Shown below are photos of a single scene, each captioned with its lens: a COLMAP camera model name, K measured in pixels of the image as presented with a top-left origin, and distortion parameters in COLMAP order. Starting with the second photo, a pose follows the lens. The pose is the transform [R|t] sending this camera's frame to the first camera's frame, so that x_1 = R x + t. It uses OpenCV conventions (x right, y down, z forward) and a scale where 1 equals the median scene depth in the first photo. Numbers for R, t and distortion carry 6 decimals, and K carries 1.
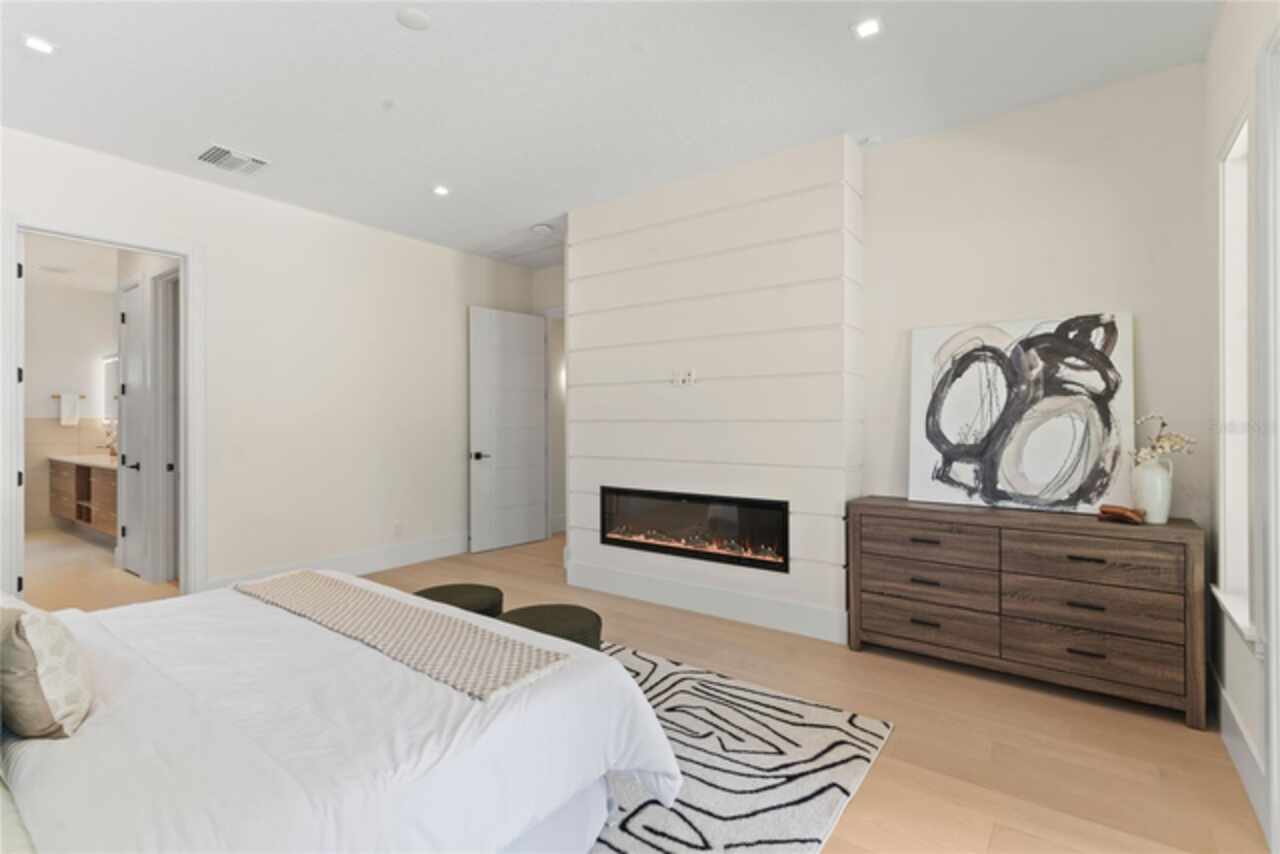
lens RADIAL K [[598.9, 0, 638.7], [0, 598.9, 424.4], [0, 0, 1]] dist [-0.001339, -0.000157]
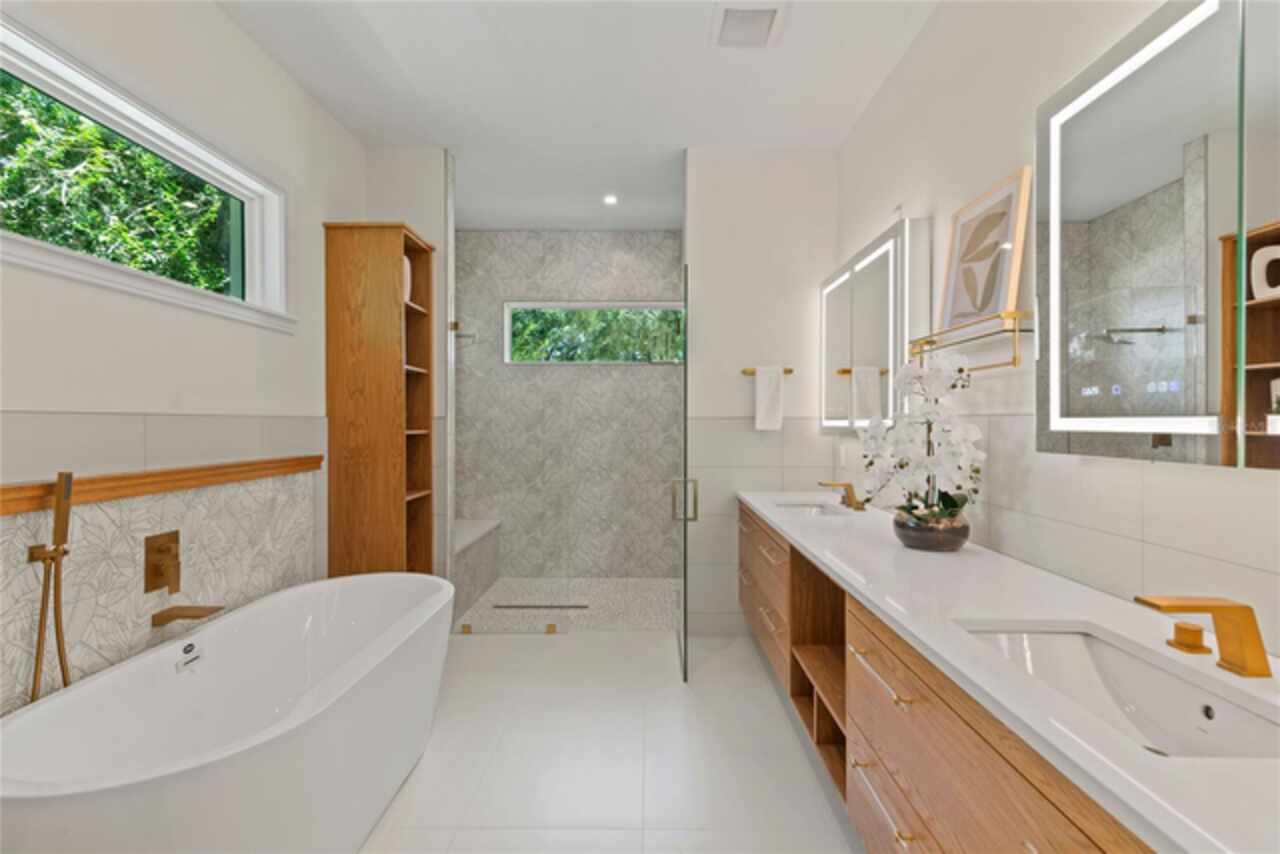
lens RADIAL K [[579.1, 0, 639.8], [0, 579.1, 426.7], [0, 0, 1]] dist [0.014504, 0.000198]
pose [[0.591076, 0.005808, -0.806595, -0.630882], [-0.002895, 0.999983, 0.005079, -0.003658], [0.806611, -0.000667, 0.591082, 0.634483]]
